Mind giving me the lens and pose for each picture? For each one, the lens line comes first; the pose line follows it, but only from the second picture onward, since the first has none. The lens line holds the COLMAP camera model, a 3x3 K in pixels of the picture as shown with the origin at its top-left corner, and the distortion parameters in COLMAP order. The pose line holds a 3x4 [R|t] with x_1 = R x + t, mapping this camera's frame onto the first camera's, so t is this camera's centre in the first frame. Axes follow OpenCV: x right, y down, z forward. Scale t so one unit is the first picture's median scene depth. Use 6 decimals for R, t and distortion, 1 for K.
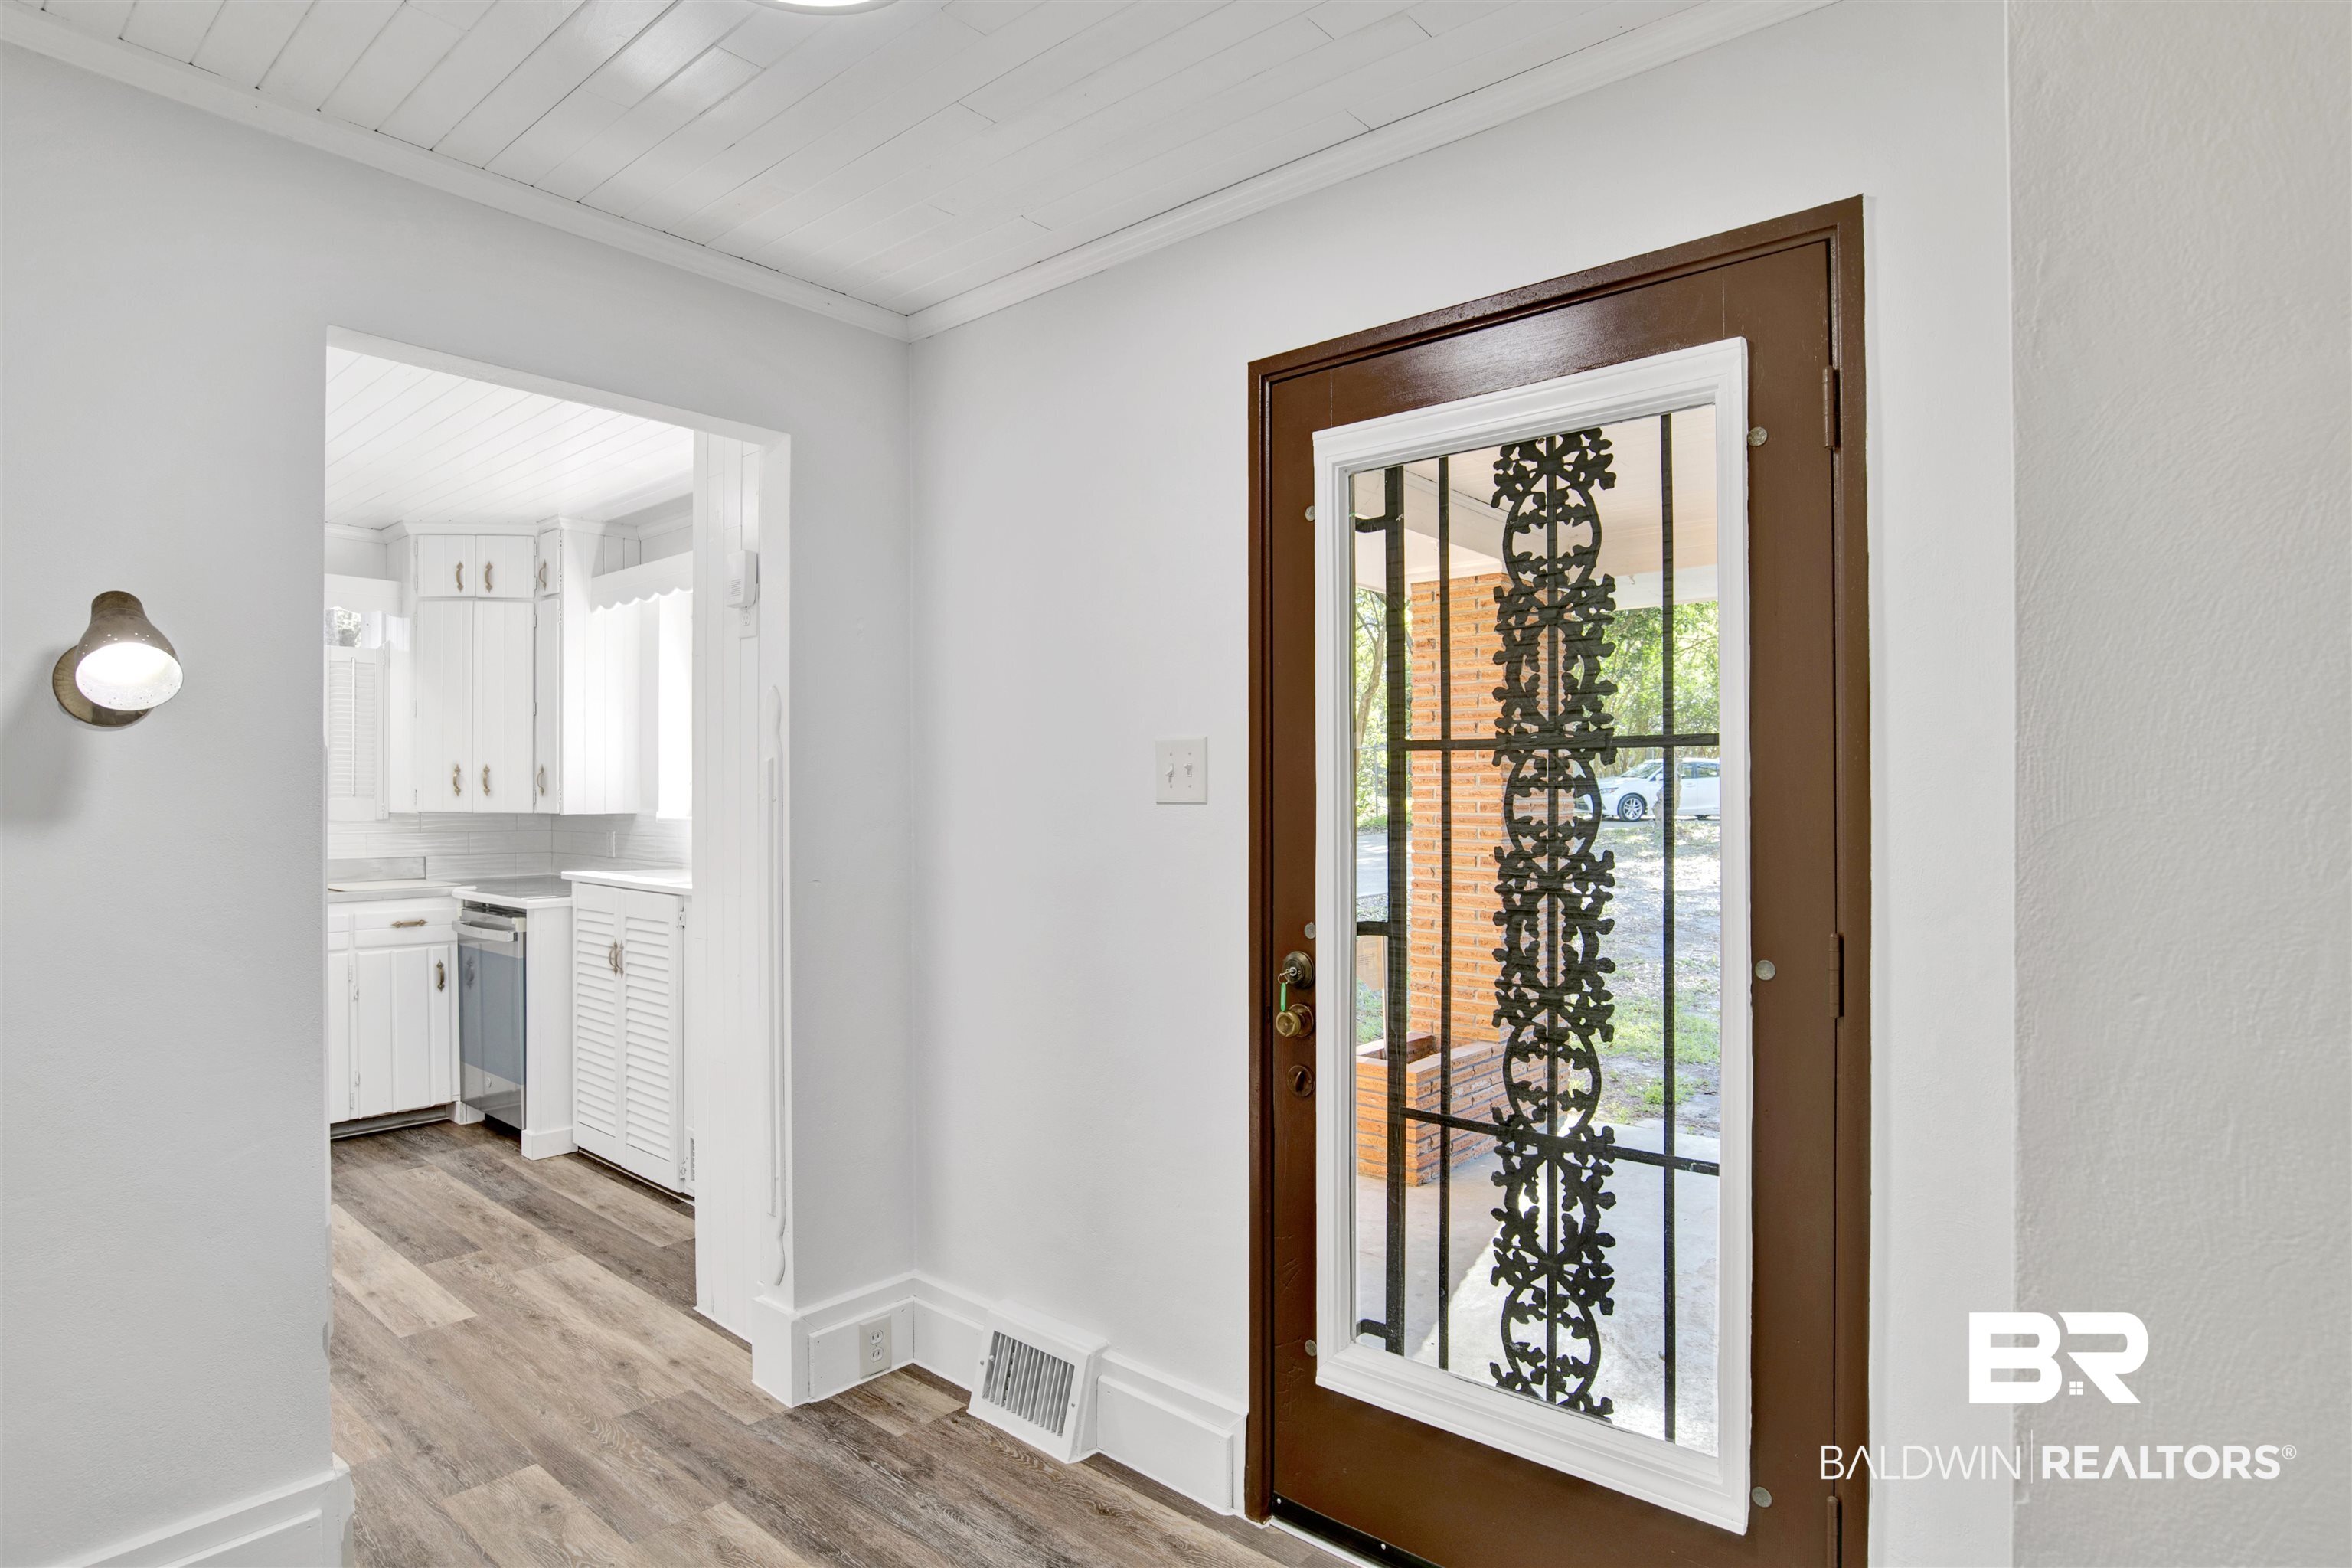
lens RADIAL K [[1242.8, 0, 1233.2], [0, 1242.8, 801.8], [0, 0, 1]] dist [-0.068186, 0.021614]
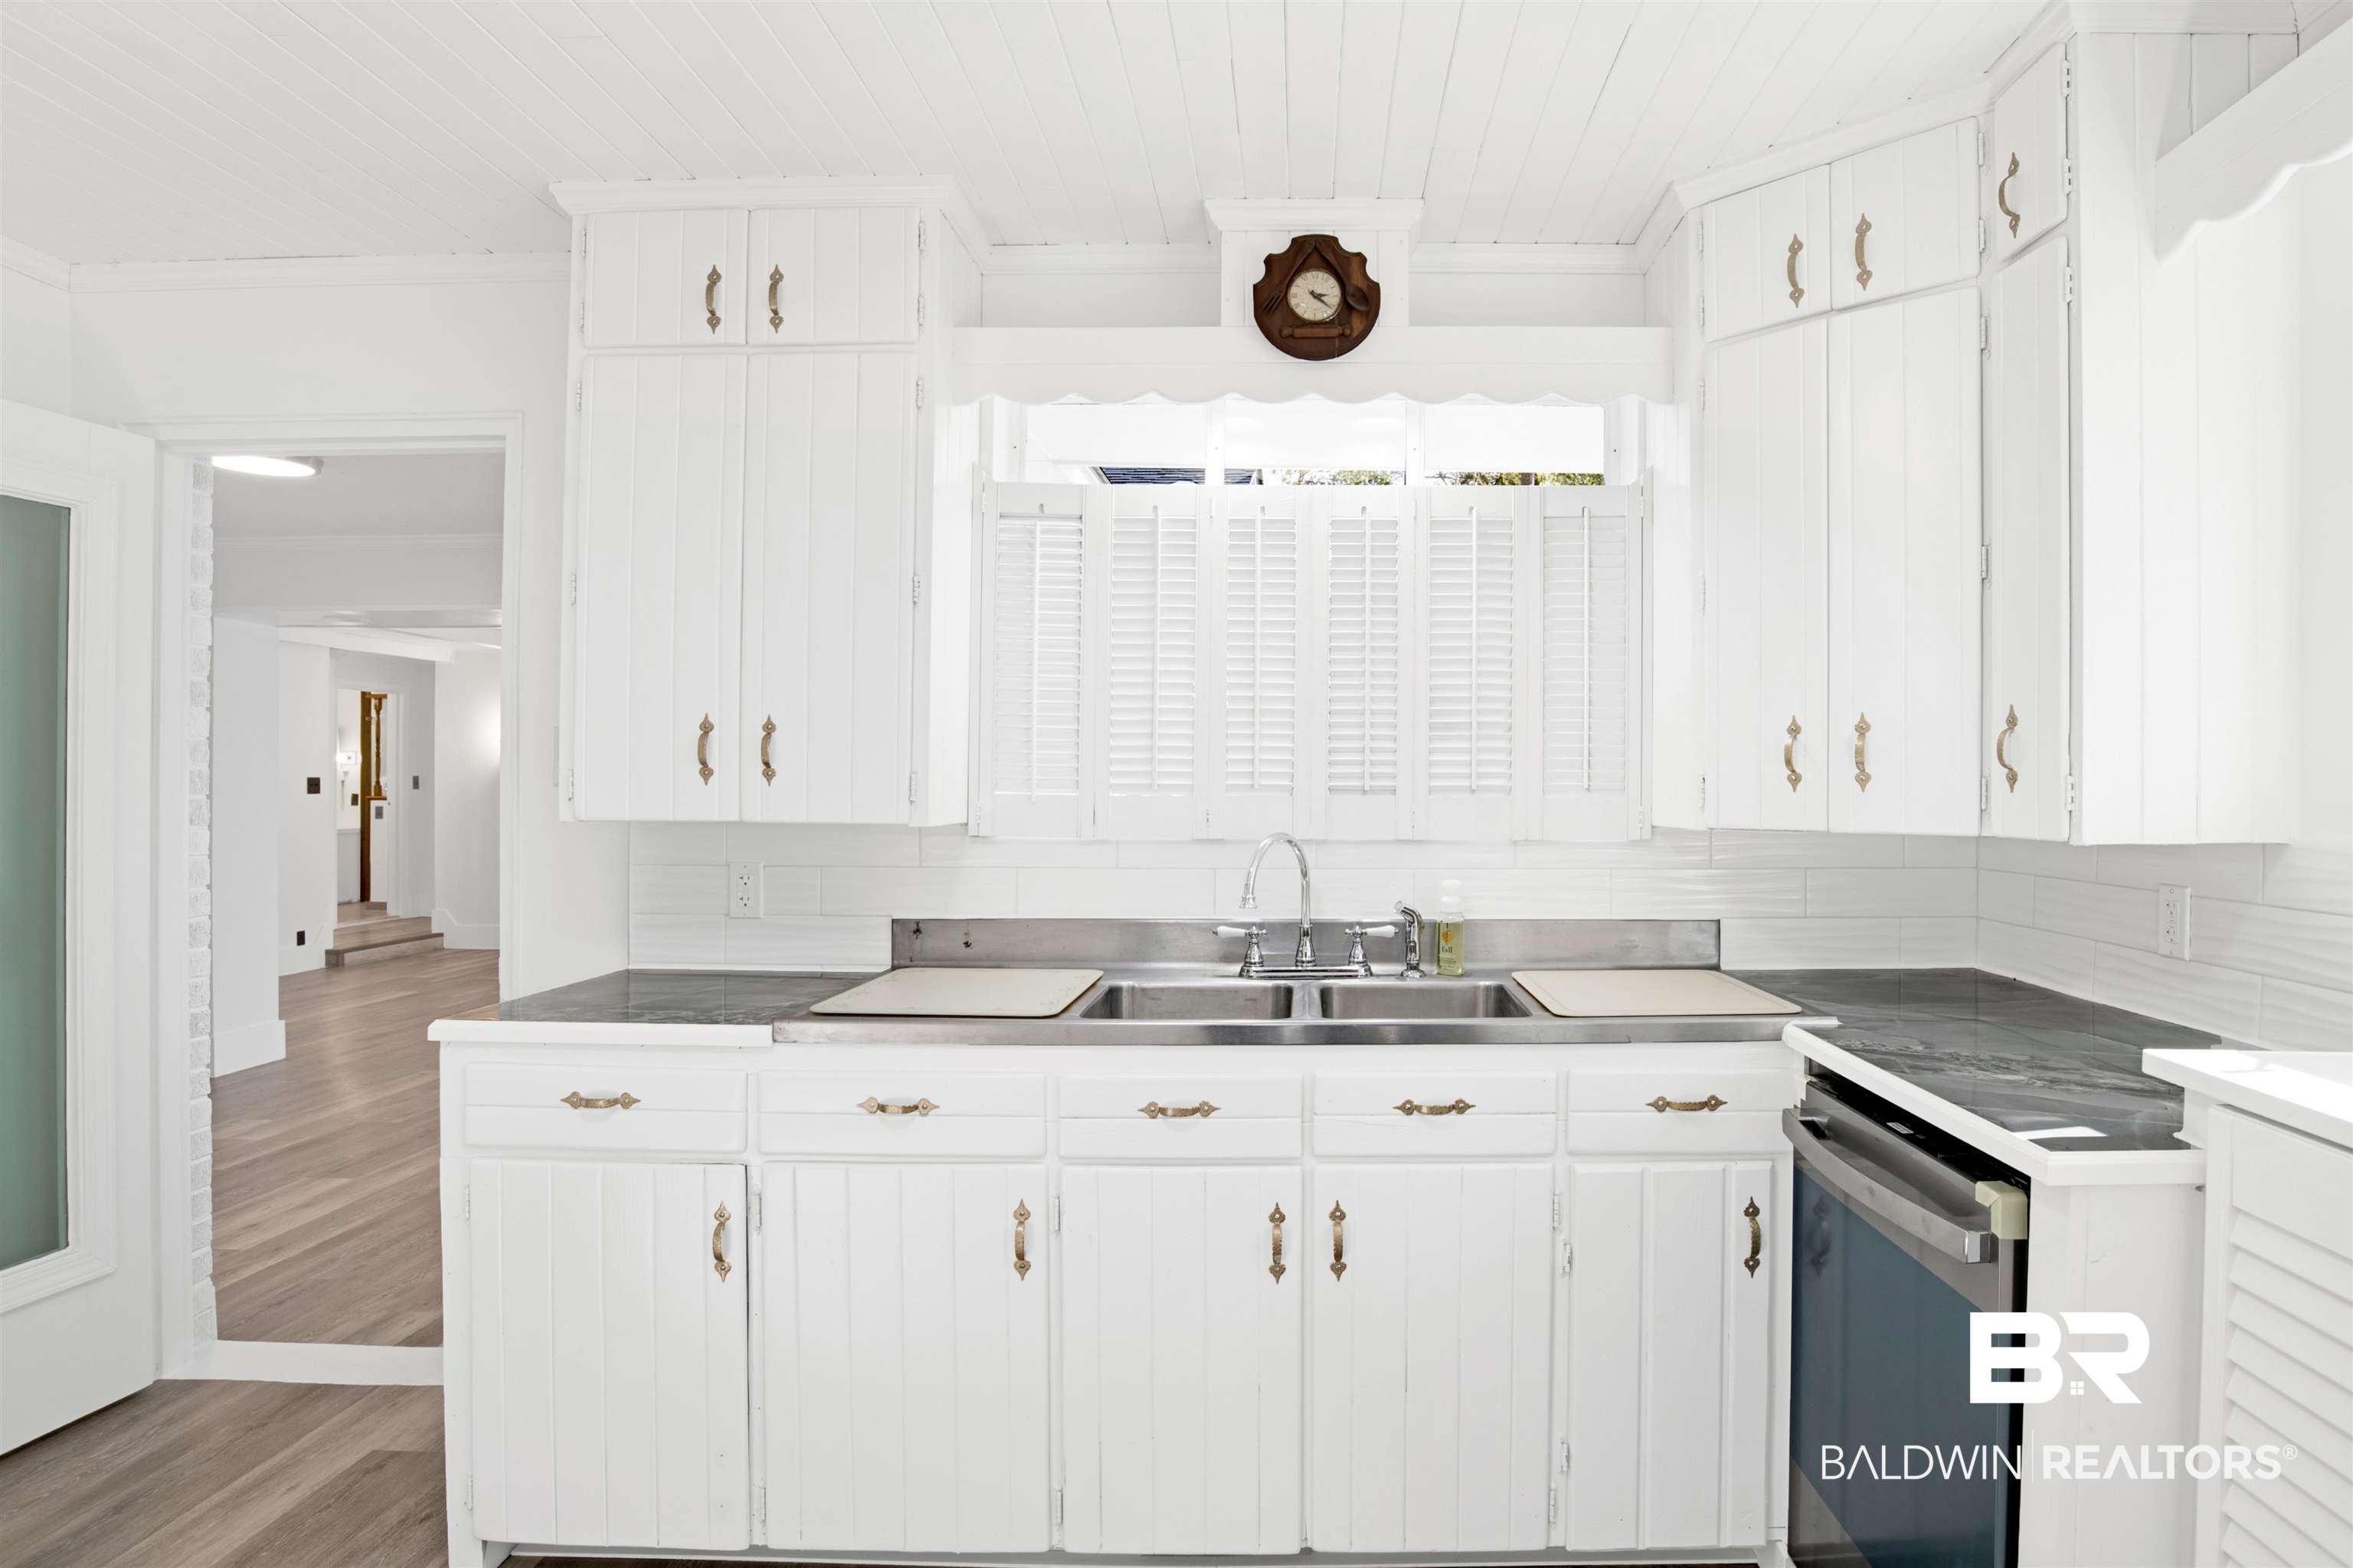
lens RADIAL K [[1318.6, 0, 1318.7], [0, 1318.6, 784.9], [0, 0, 1]] dist [-0.044602, 0.011462]
pose [[0.640617, -0.000368, -0.767860, -0.414193], [-0.007151, 0.999954, -0.006445, -0.002987], [0.767827, 0.009620, 0.640585, 0.609394]]
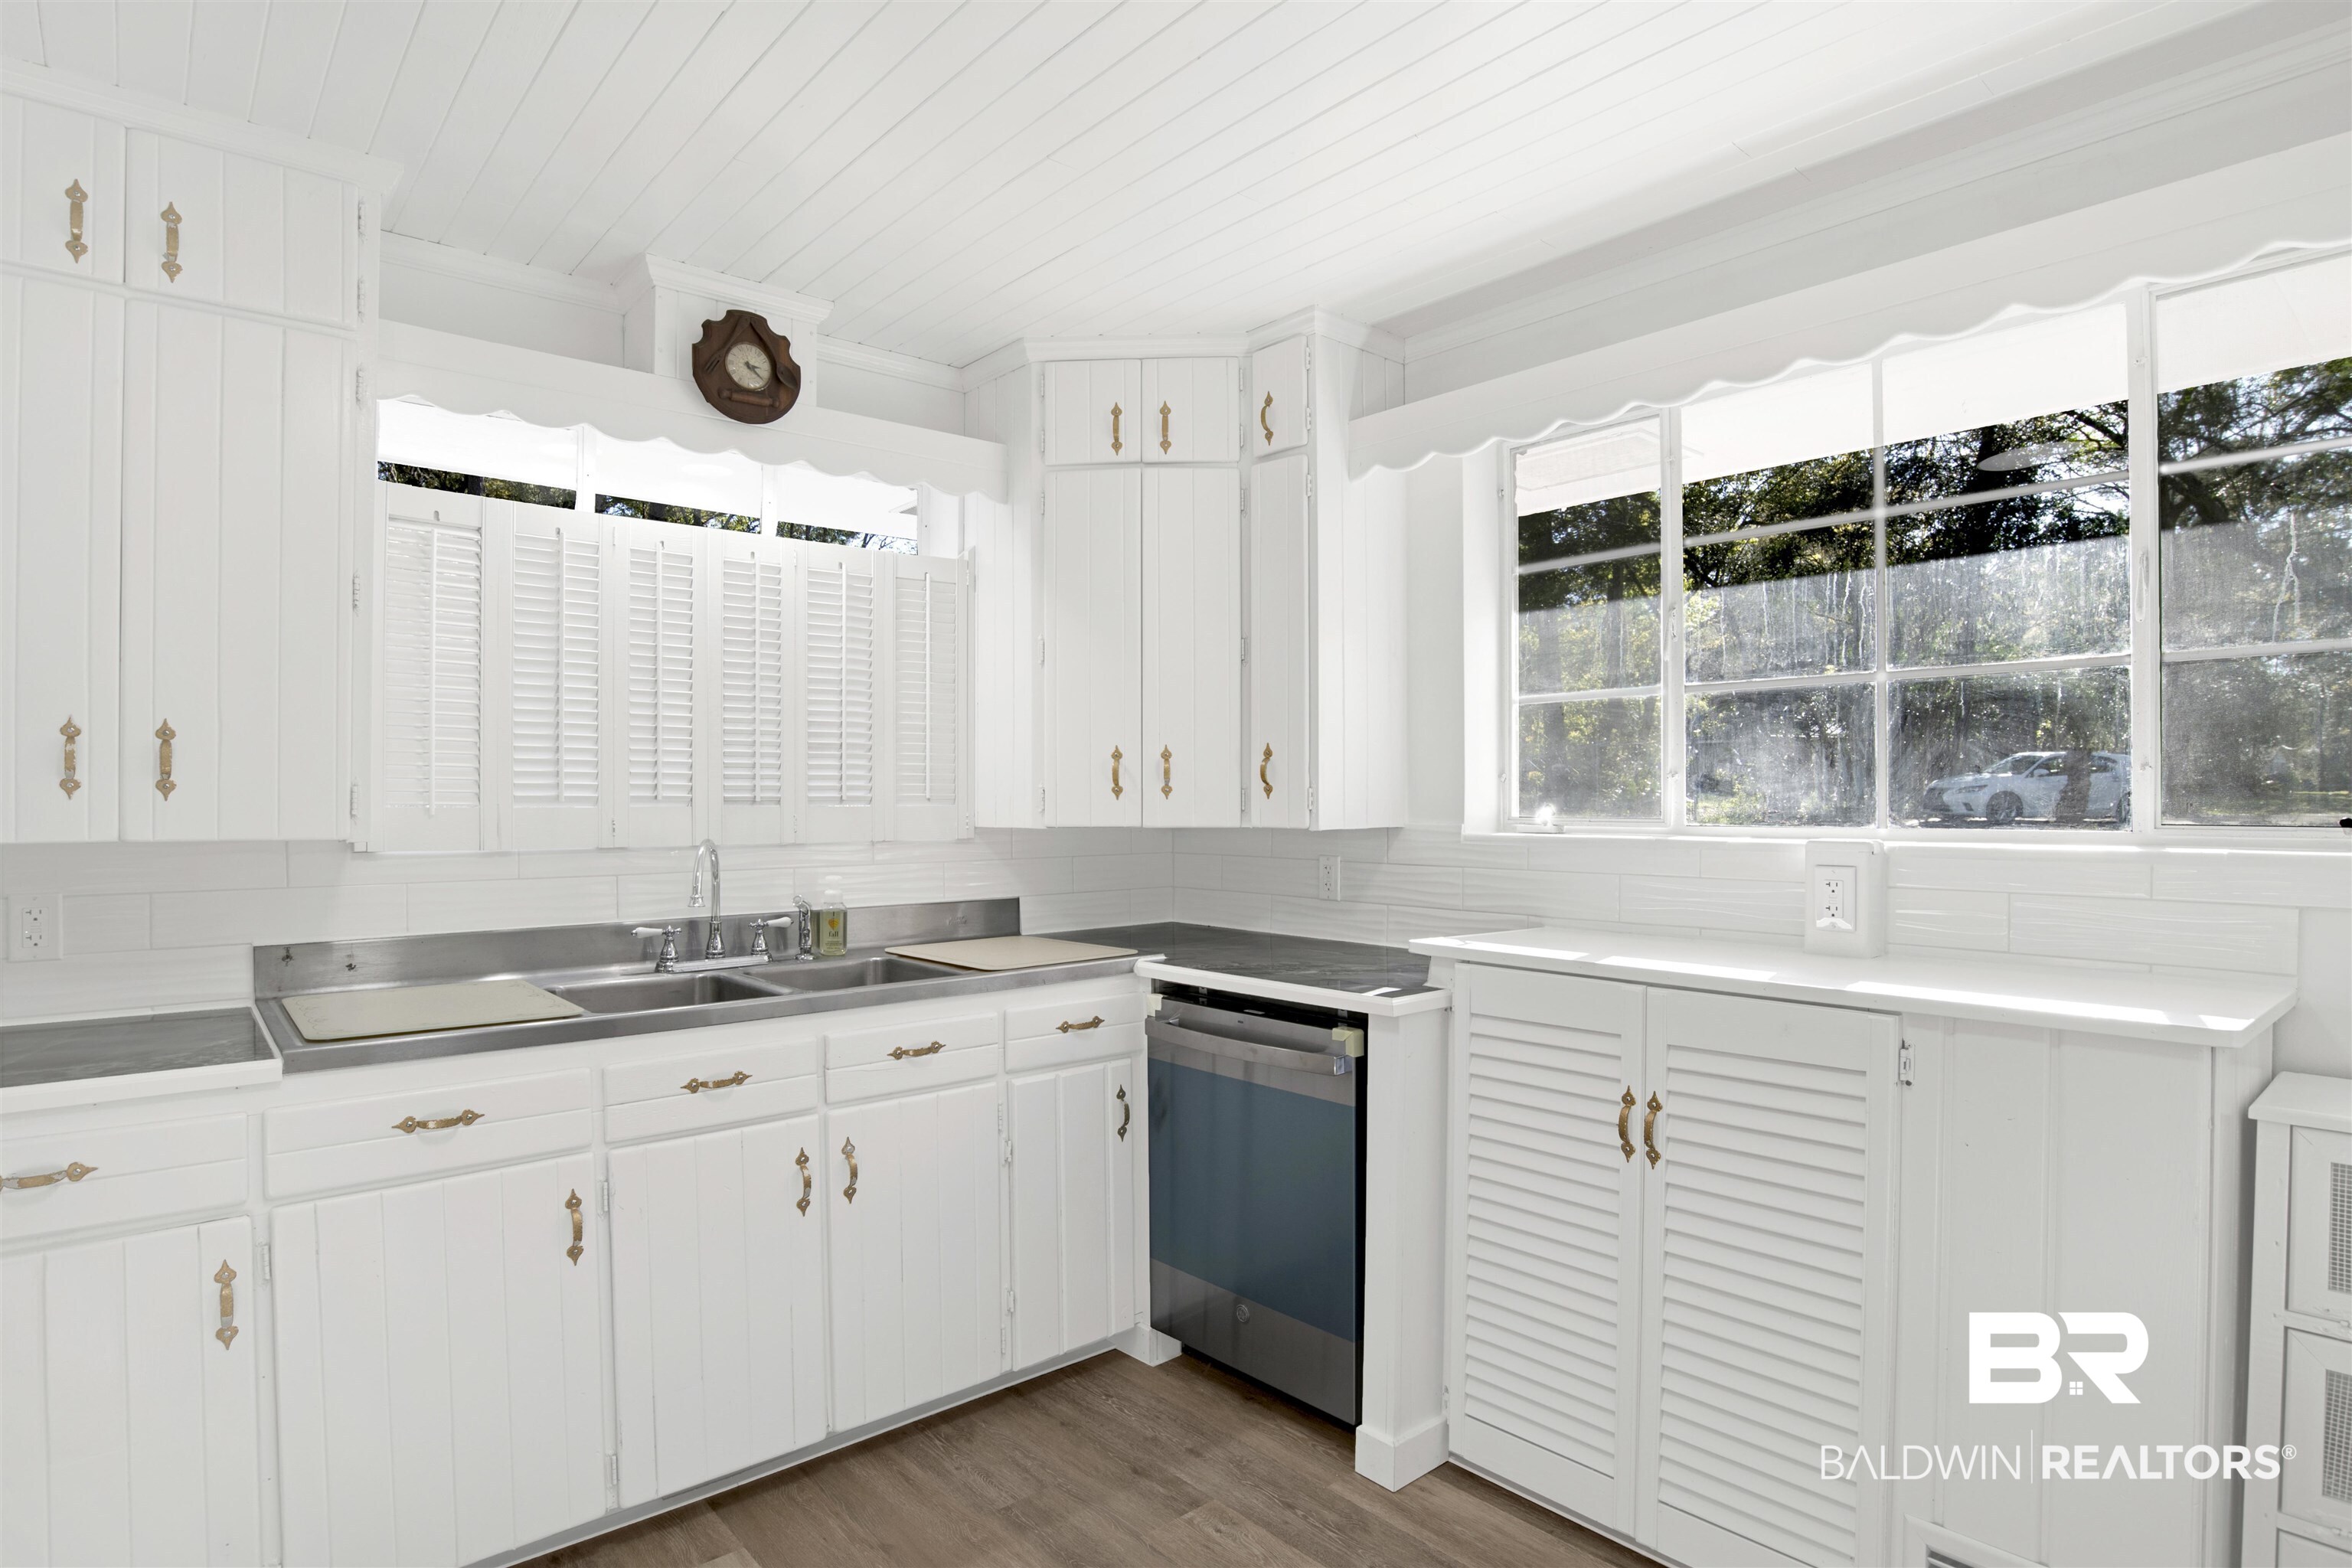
lens RADIAL K [[1242.8, 0, 1196.5], [0, 1242.8, 807.9], [0, 0, 1]] dist [-0.068186, 0.021614]
pose [[0.988068, -0.003270, -0.153985, -0.529344], [0.003429, 0.999994, 0.000764, -0.000798], [0.153982, -0.001283, 0.988073, 0.426684]]
